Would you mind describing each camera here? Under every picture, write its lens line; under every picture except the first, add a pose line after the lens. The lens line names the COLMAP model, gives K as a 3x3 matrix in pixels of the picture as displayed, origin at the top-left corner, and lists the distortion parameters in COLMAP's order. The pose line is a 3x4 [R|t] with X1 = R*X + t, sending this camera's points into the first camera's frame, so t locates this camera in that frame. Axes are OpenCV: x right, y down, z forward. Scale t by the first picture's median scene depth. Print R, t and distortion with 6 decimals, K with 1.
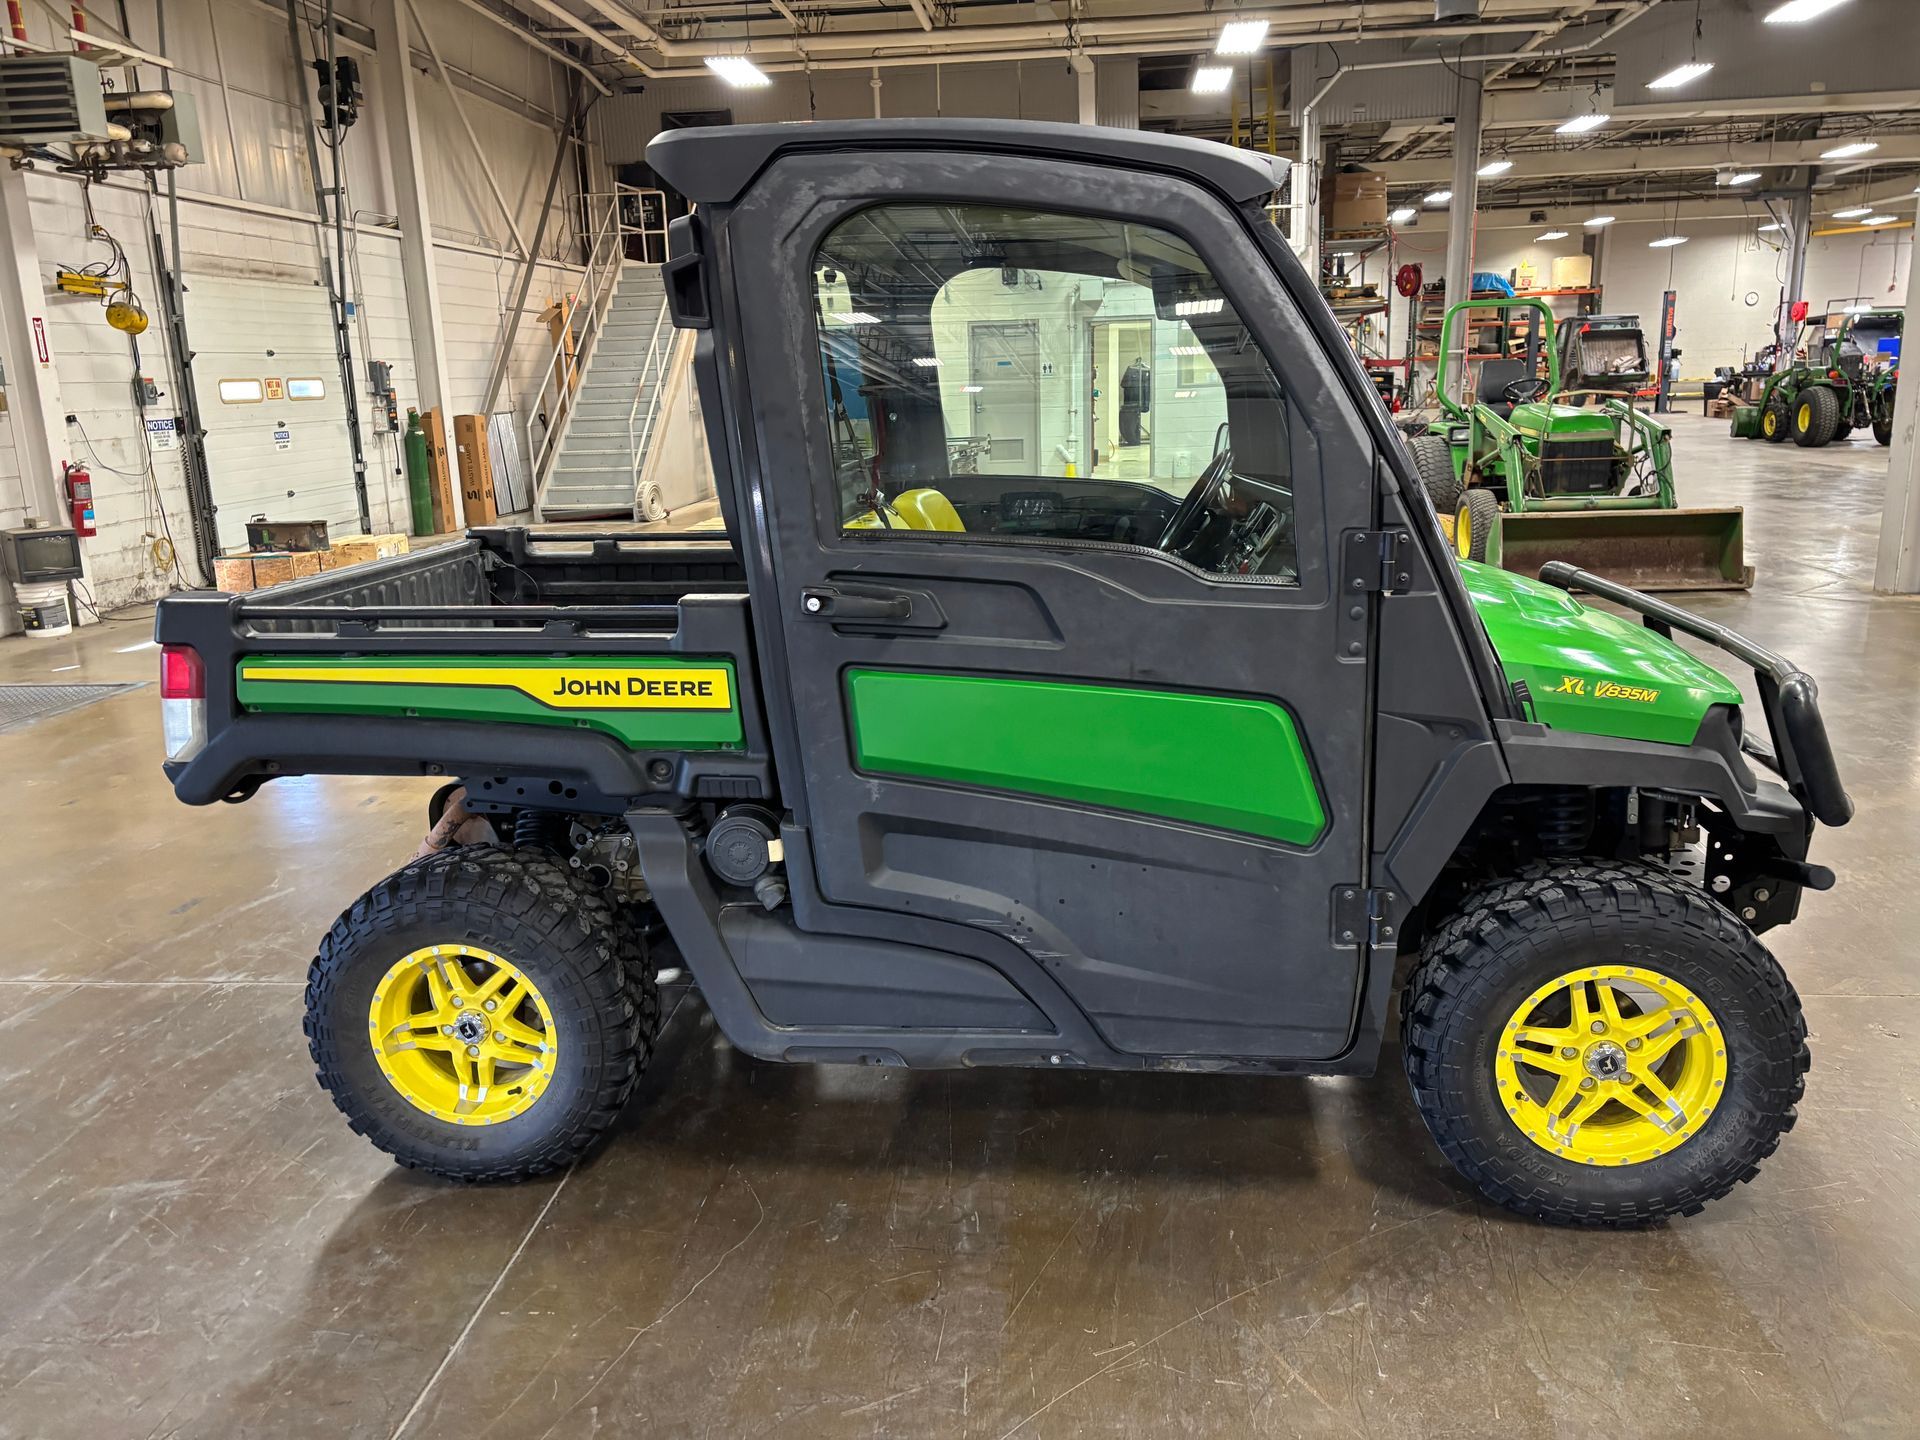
lens RADIAL K [[1426.7, 0, 960.0], [0, 1426.7, 720.0], [0, 0, 1]] dist [0.060198, -0.059700]
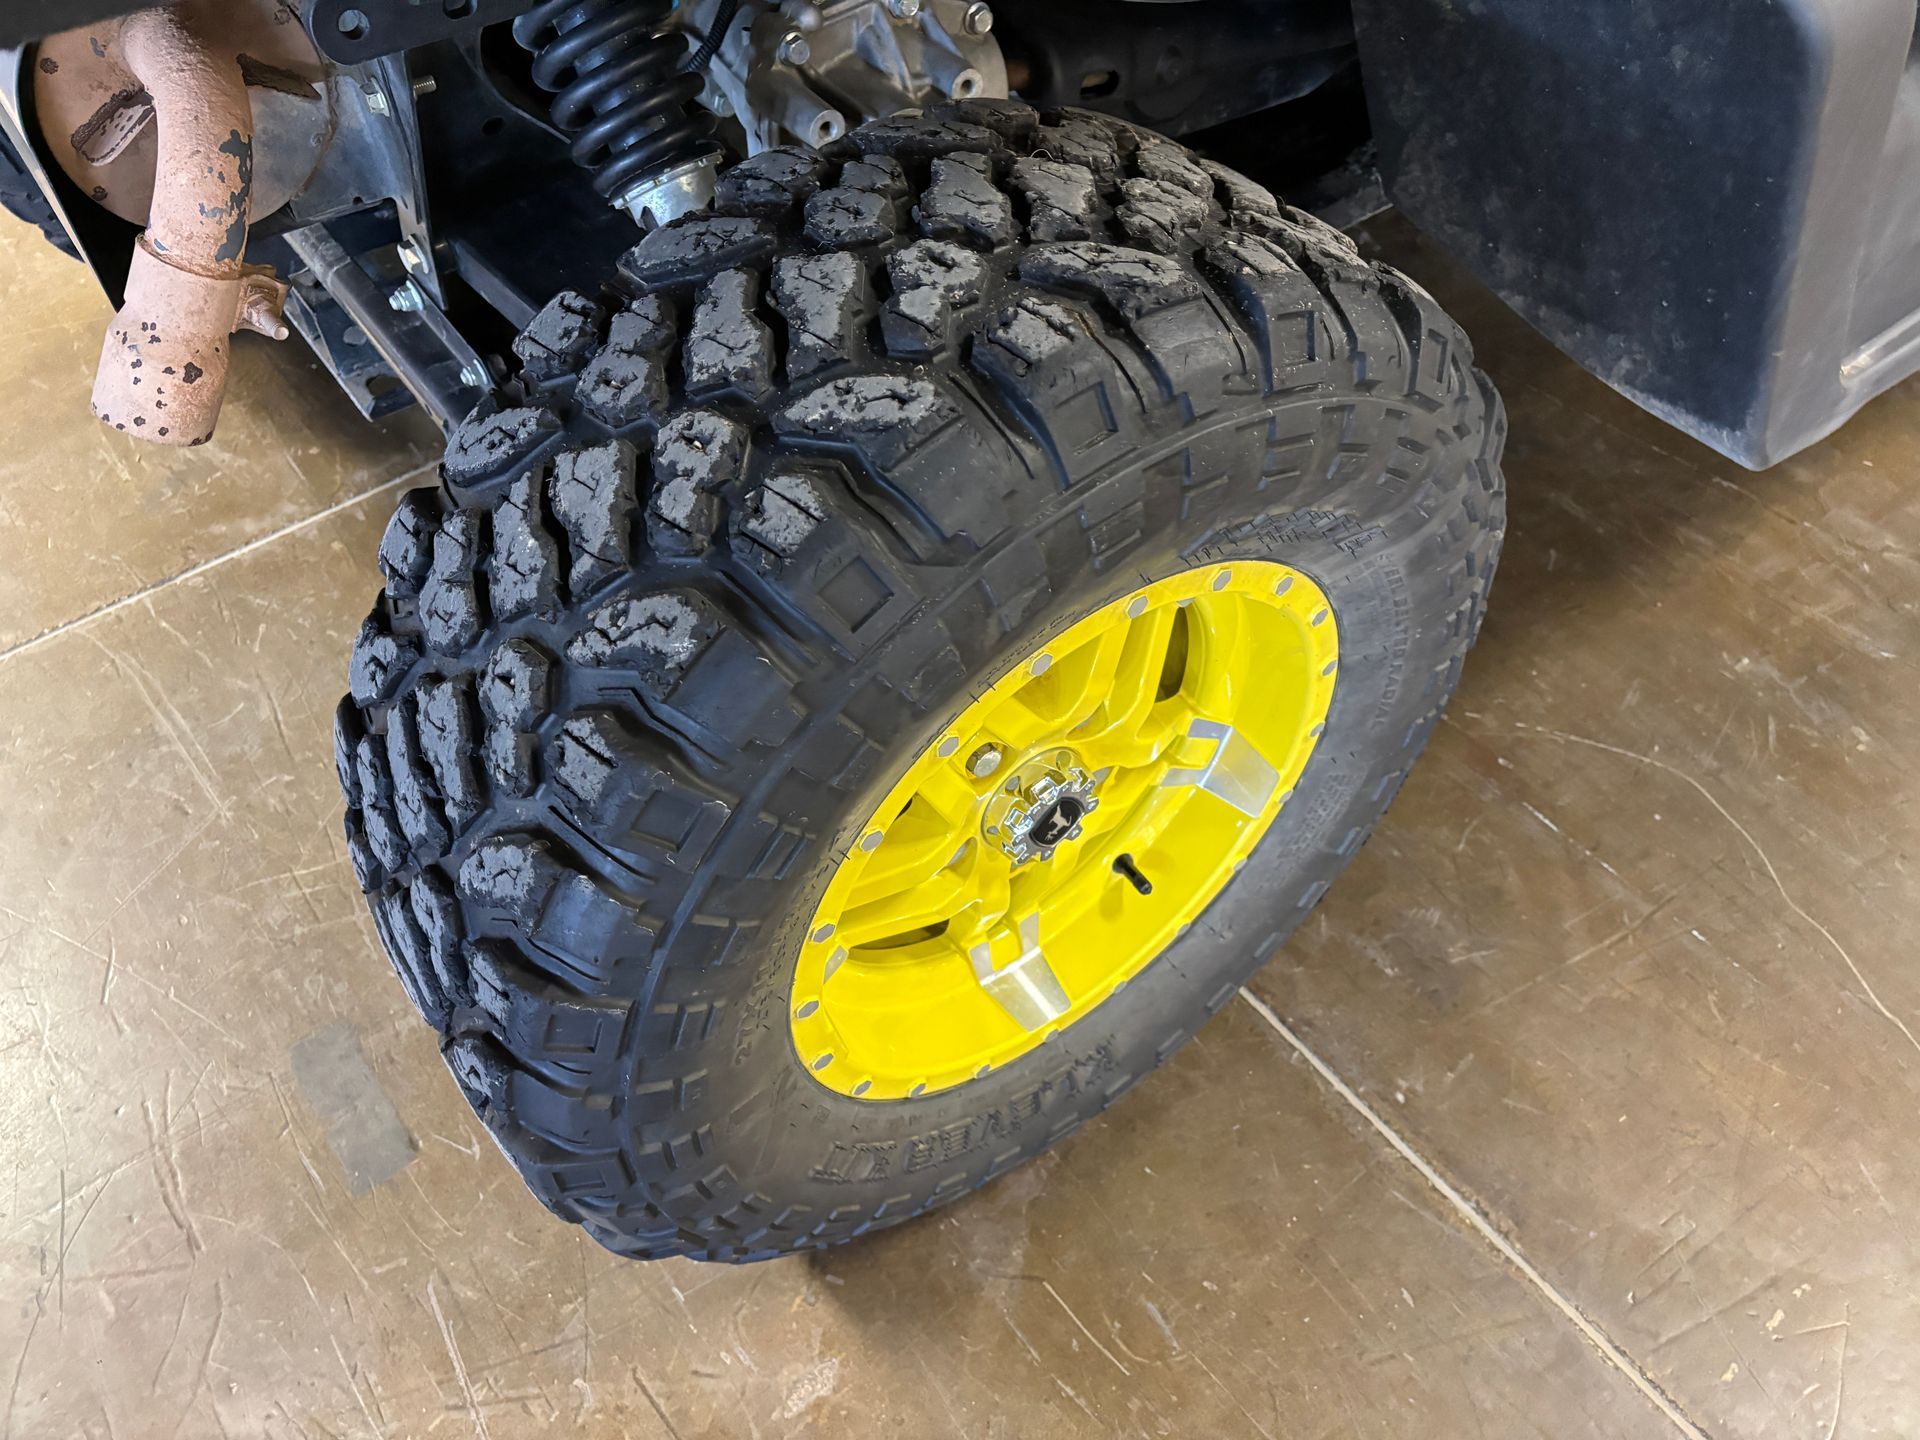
lens RADIAL K [[1466.4, 0, 967.9], [0, 1466.4, 721.8], [0, 0, 1]] dist [0.053883, -0.057834]
pose [[0.734967, -0.511896, 0.444731, -0.130713], [0.160781, 0.768695, 0.619078, 0.004450], [-0.658766, -0.383497, 0.647269, 0.228017]]
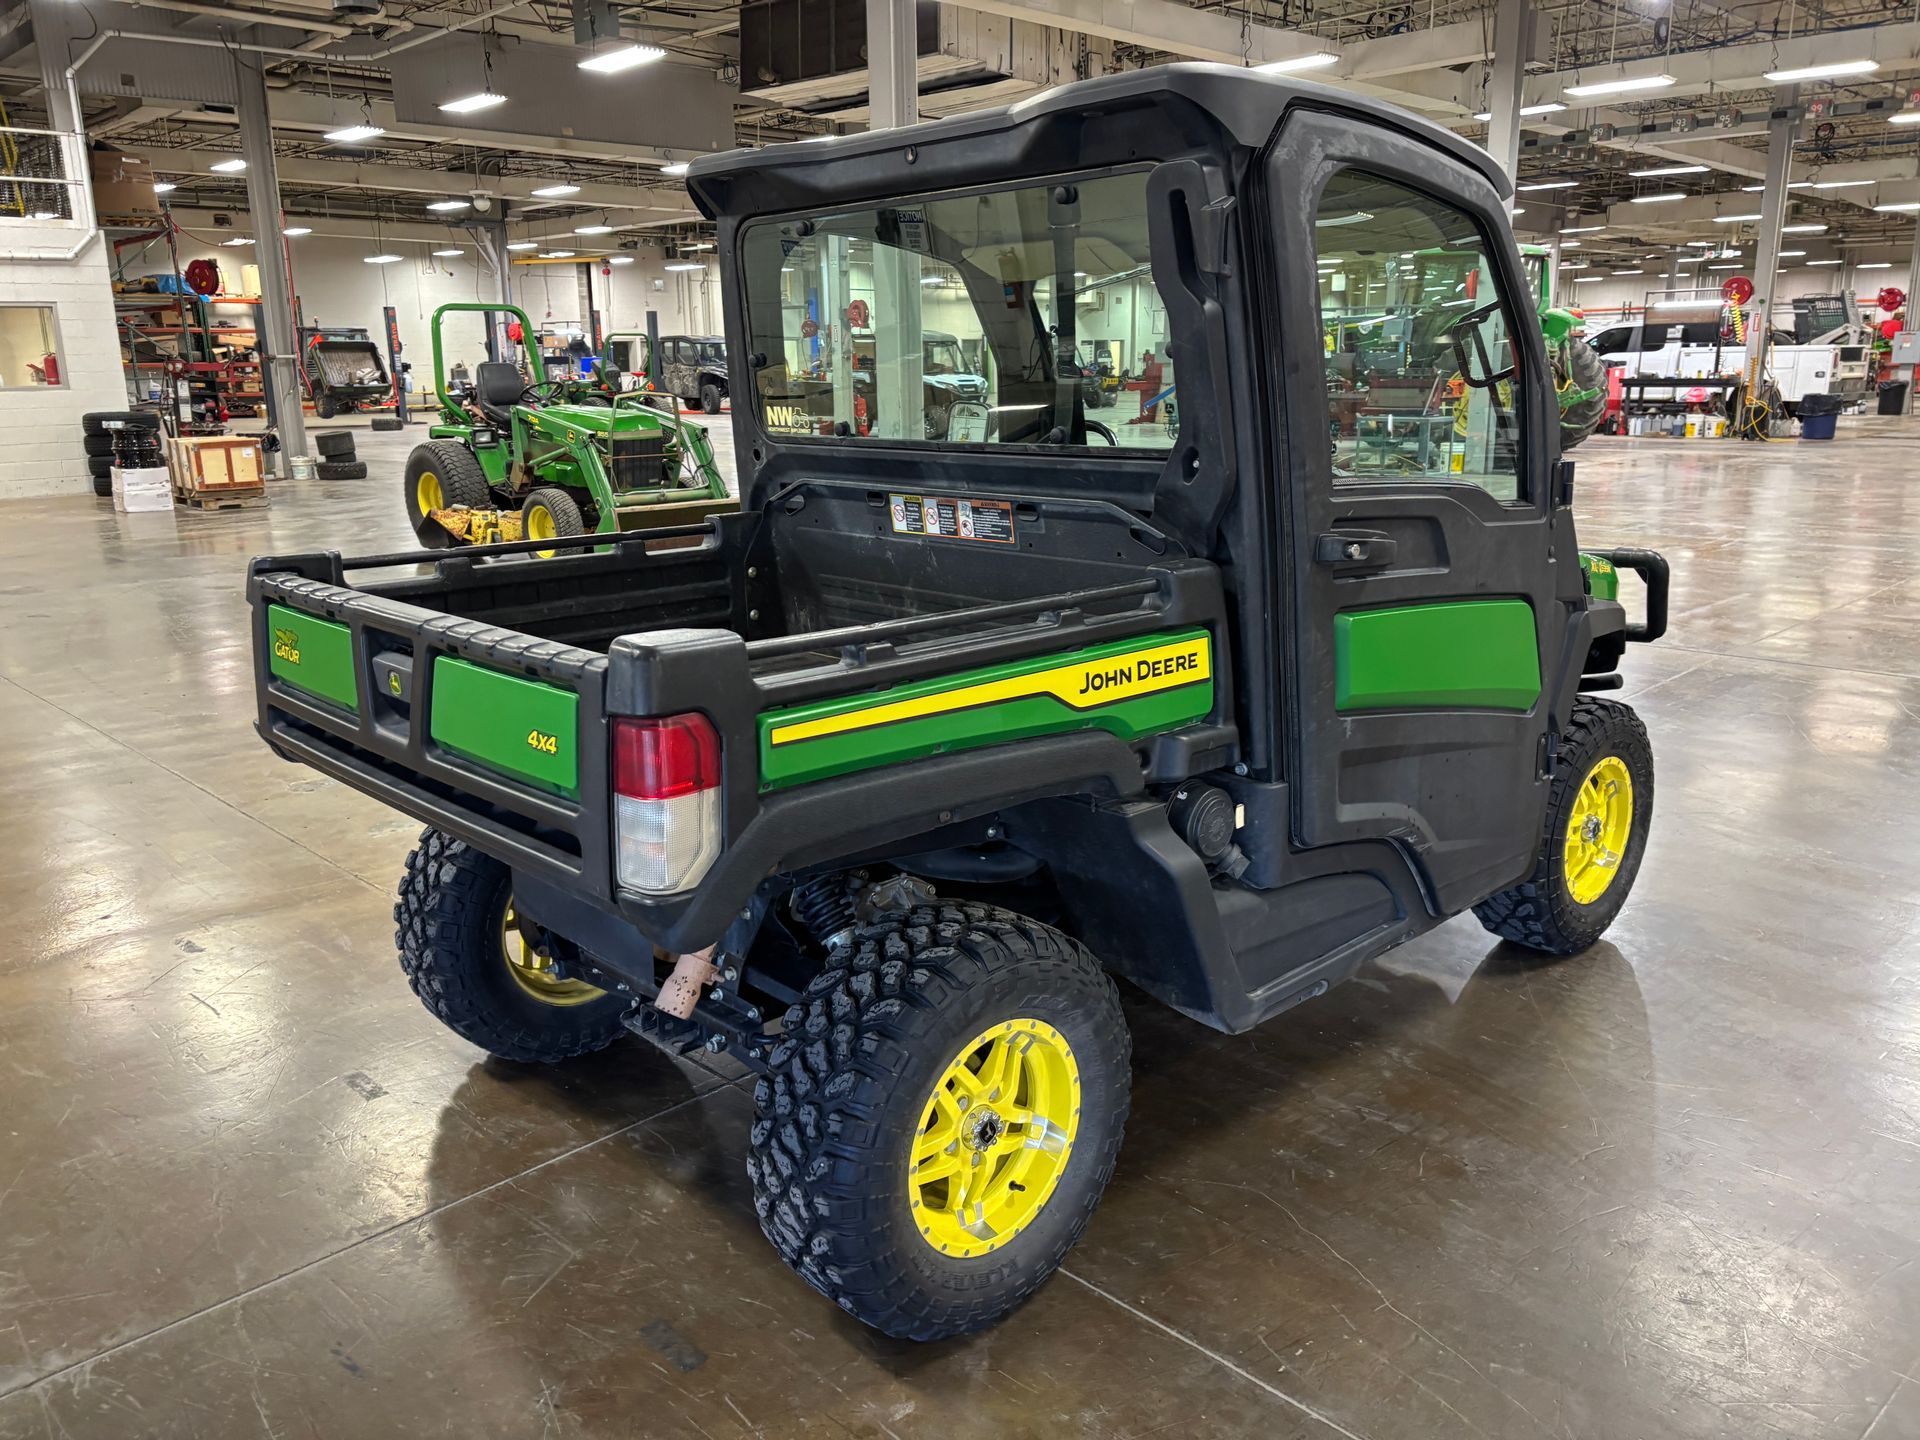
lens RADIAL K [[1426.7, 0, 960.0], [0, 1426.7, 720.0], [0, 0, 1]] dist [0.060198, -0.059700]
pose [[0.644246, -0.165306, 0.746740, -0.251352], [0.172661, 0.982593, 0.068555, -0.019036], [-0.745074, 0.084766, 0.661574, 0.126433]]
